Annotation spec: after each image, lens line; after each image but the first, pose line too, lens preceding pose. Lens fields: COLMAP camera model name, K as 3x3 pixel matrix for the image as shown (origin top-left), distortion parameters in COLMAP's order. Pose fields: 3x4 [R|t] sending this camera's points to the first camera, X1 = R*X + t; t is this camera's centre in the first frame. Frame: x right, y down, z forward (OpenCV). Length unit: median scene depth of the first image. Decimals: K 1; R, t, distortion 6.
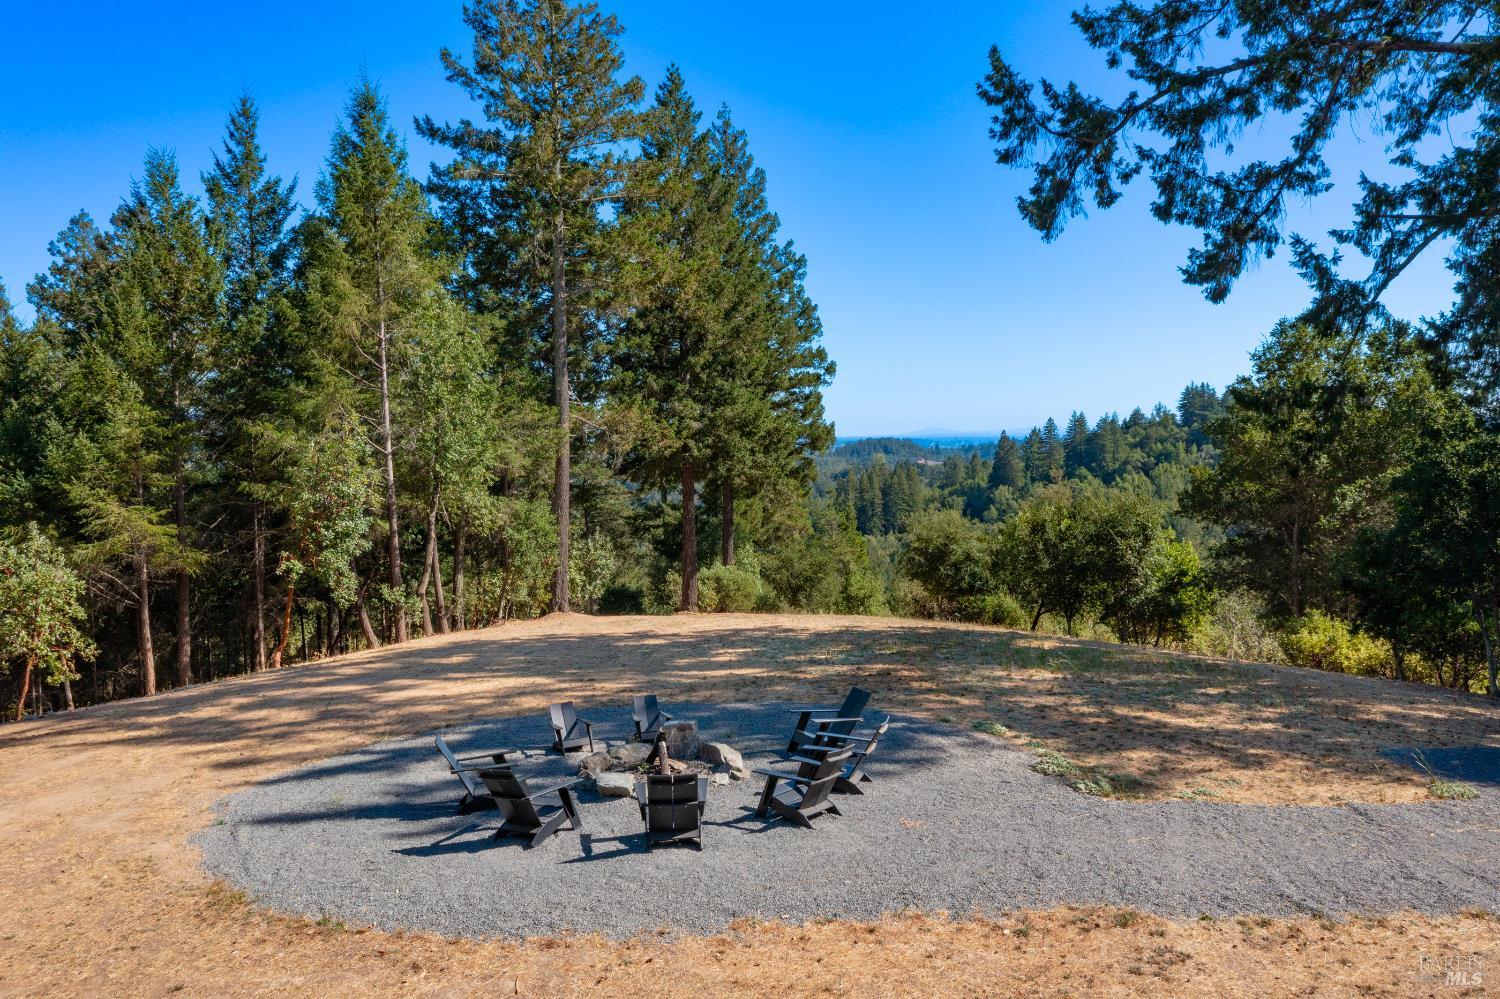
lens RADIAL K [[1252.7, 0, 750.0], [0, 1252.7, 499.5], [0, 0, 1]] dist [-0.001447, 0.068970]
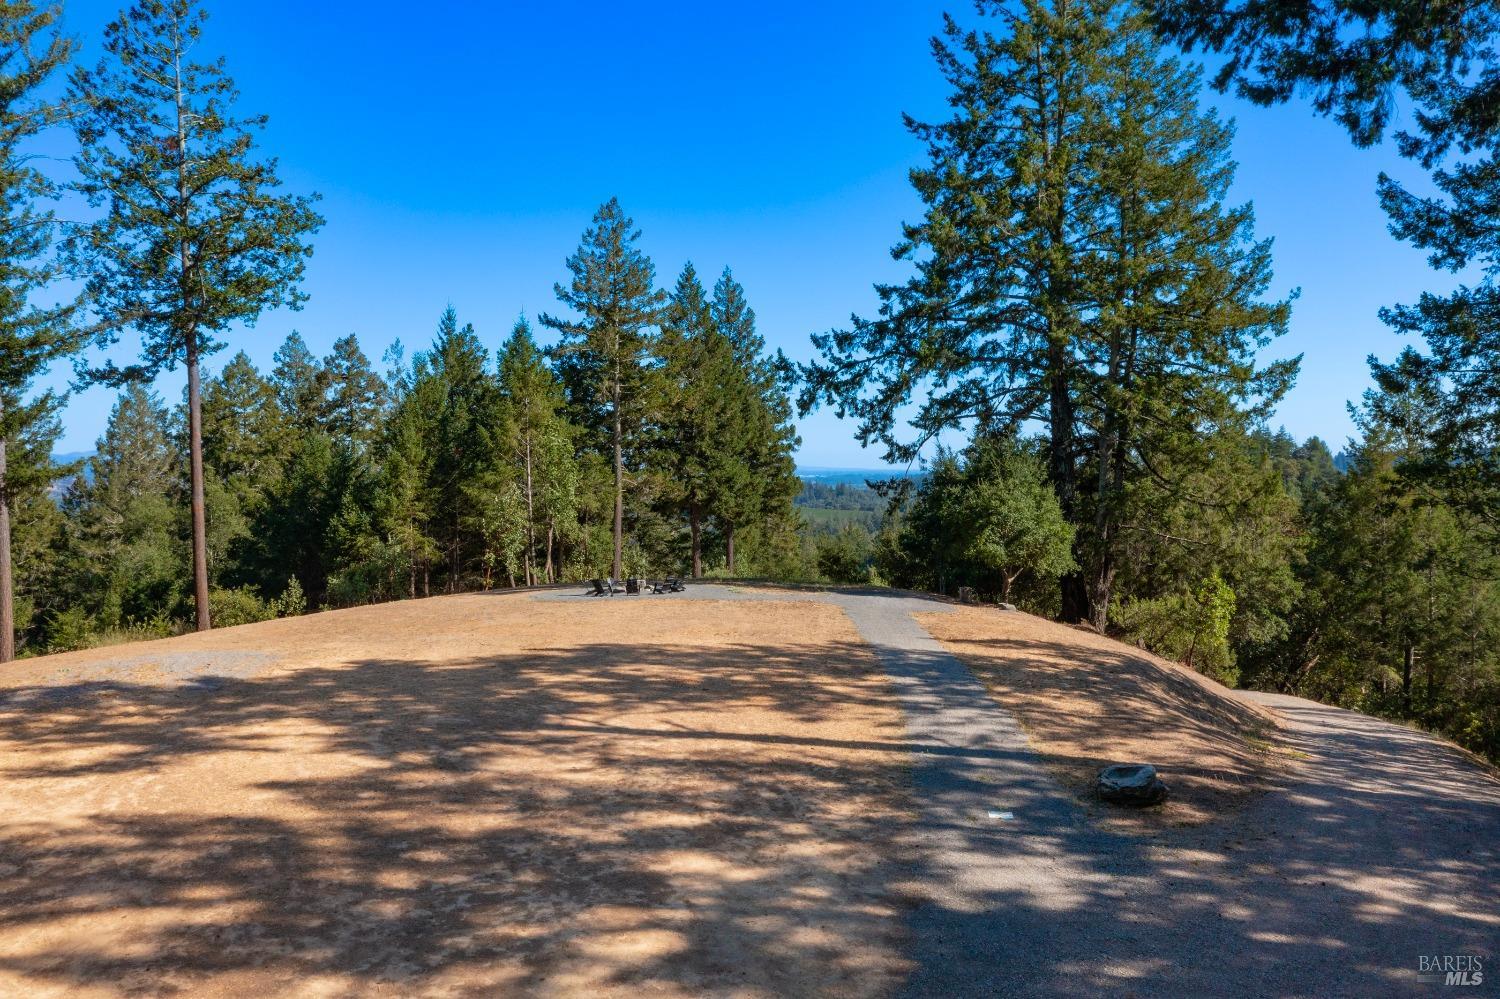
lens RADIAL K [[1238.9, 0, 750.0], [0, 1238.9, 499.5], [0, 0, 1]] dist [0.024913, 0.063024]
pose [[0.998776, -0.002203, -0.049419, 0.149027], [0.000865, 0.999633, -0.027084, 0.012393], [0.049461, 0.027008, 0.998411, -0.901237]]
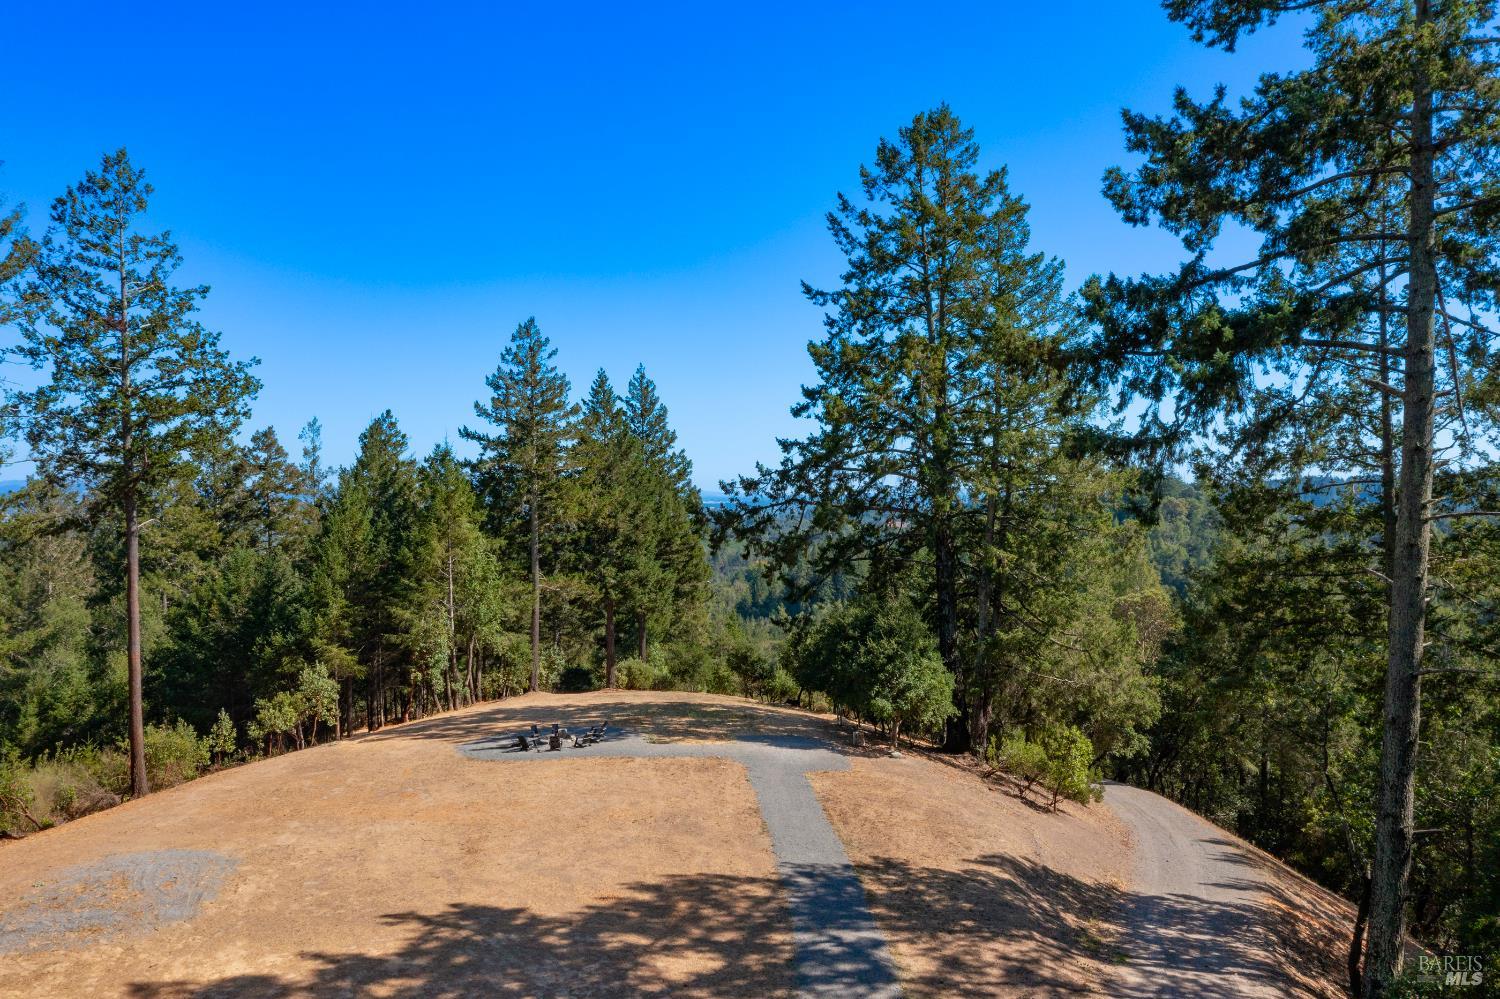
lens RADIAL K [[1252.7, 0, 750.0], [0, 1252.7, 499.5], [0, 0, 1]] dist [-0.001447, 0.068970]
pose [[0.999807, -0.003103, 0.019389, 0.158454], [0.004023, 0.998859, -0.047580, -0.124300], [-0.019219, 0.047649, 0.998679, -1.036038]]
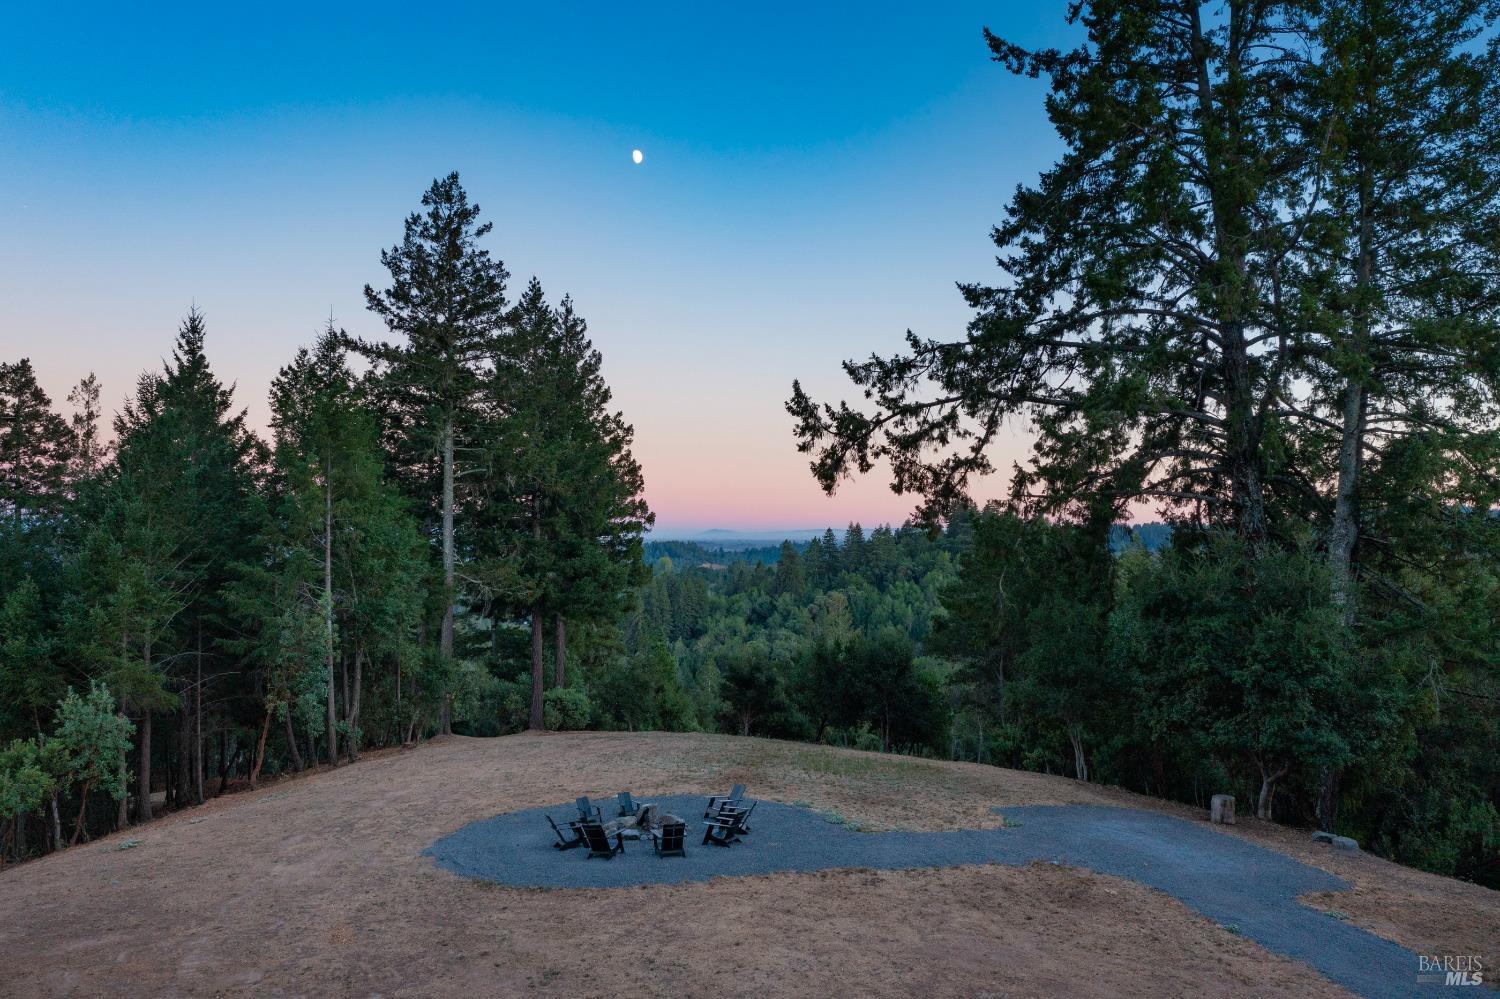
lens RADIAL K [[1232.1, 0, 750.0], [0, 1232.1, 499.5], [0, 0, 1]] dist [0.001131, 0.127366]
pose [[0.985417, 0.013798, 0.169597, -0.076284], [0.000404, 0.996514, -0.083422, -0.044286], [-0.170157, 0.082274, 0.981976, -0.312416]]
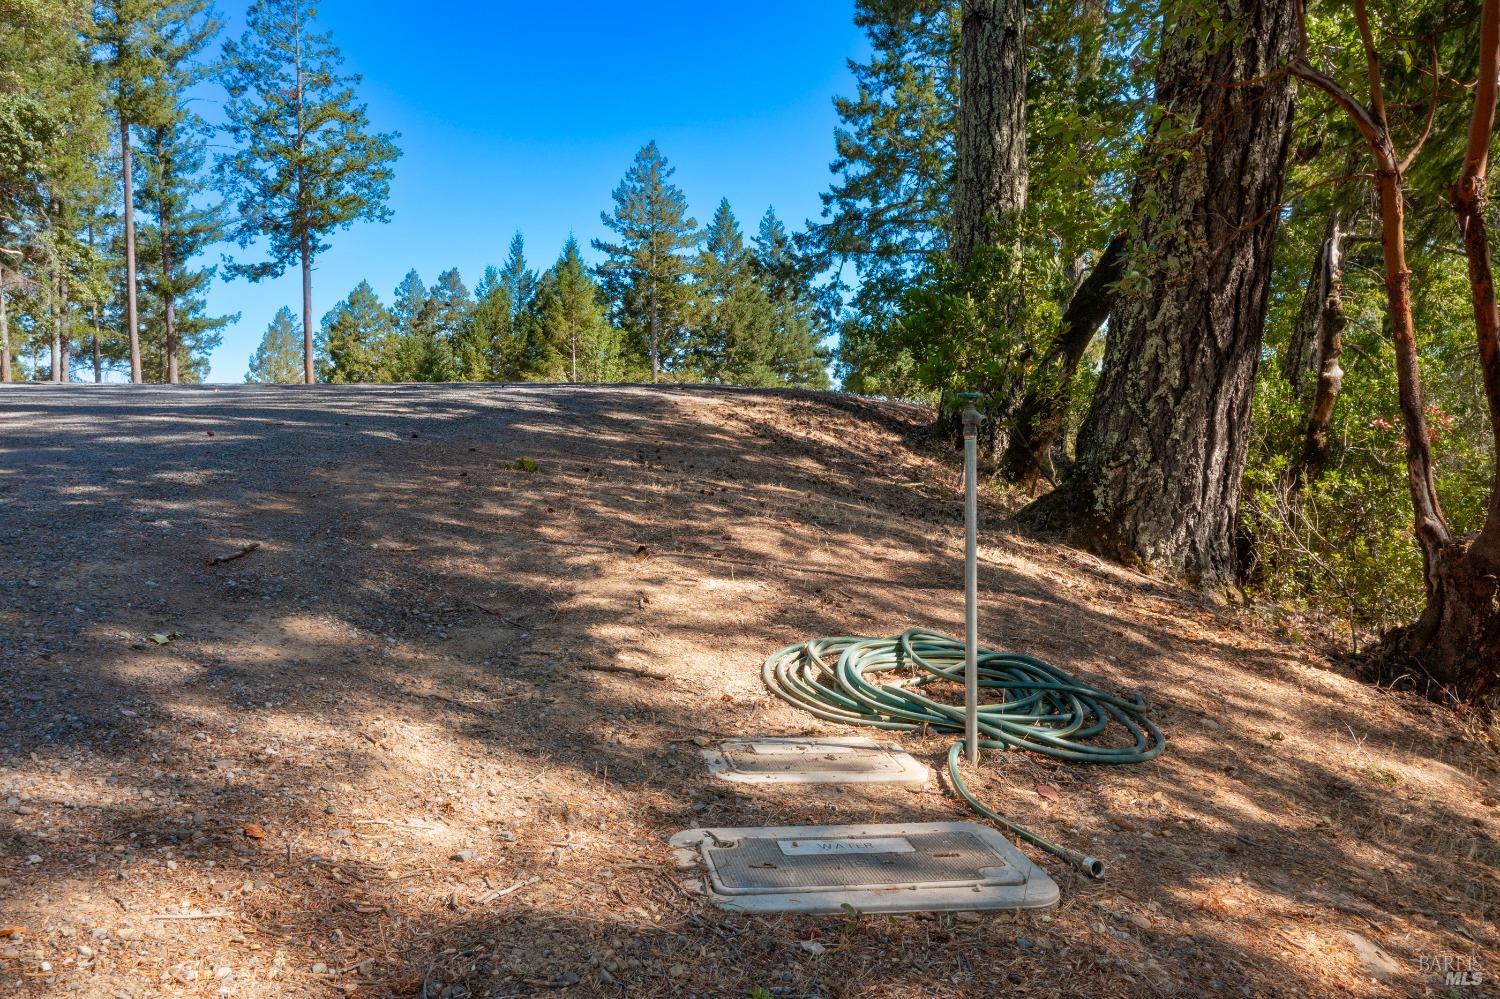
lens RADIAL K [[1250.6, 0, 722.5], [0, 1250.6, 461.2], [0, 0, 1]] dist [-0.005298, 0.324199]
pose [[0.983340, 0.009441, -0.181533, 0.420206], [-0.016651, 0.999130, -0.038235, 0.188376], [0.181014, 0.040620, 0.982641, -1.274509]]
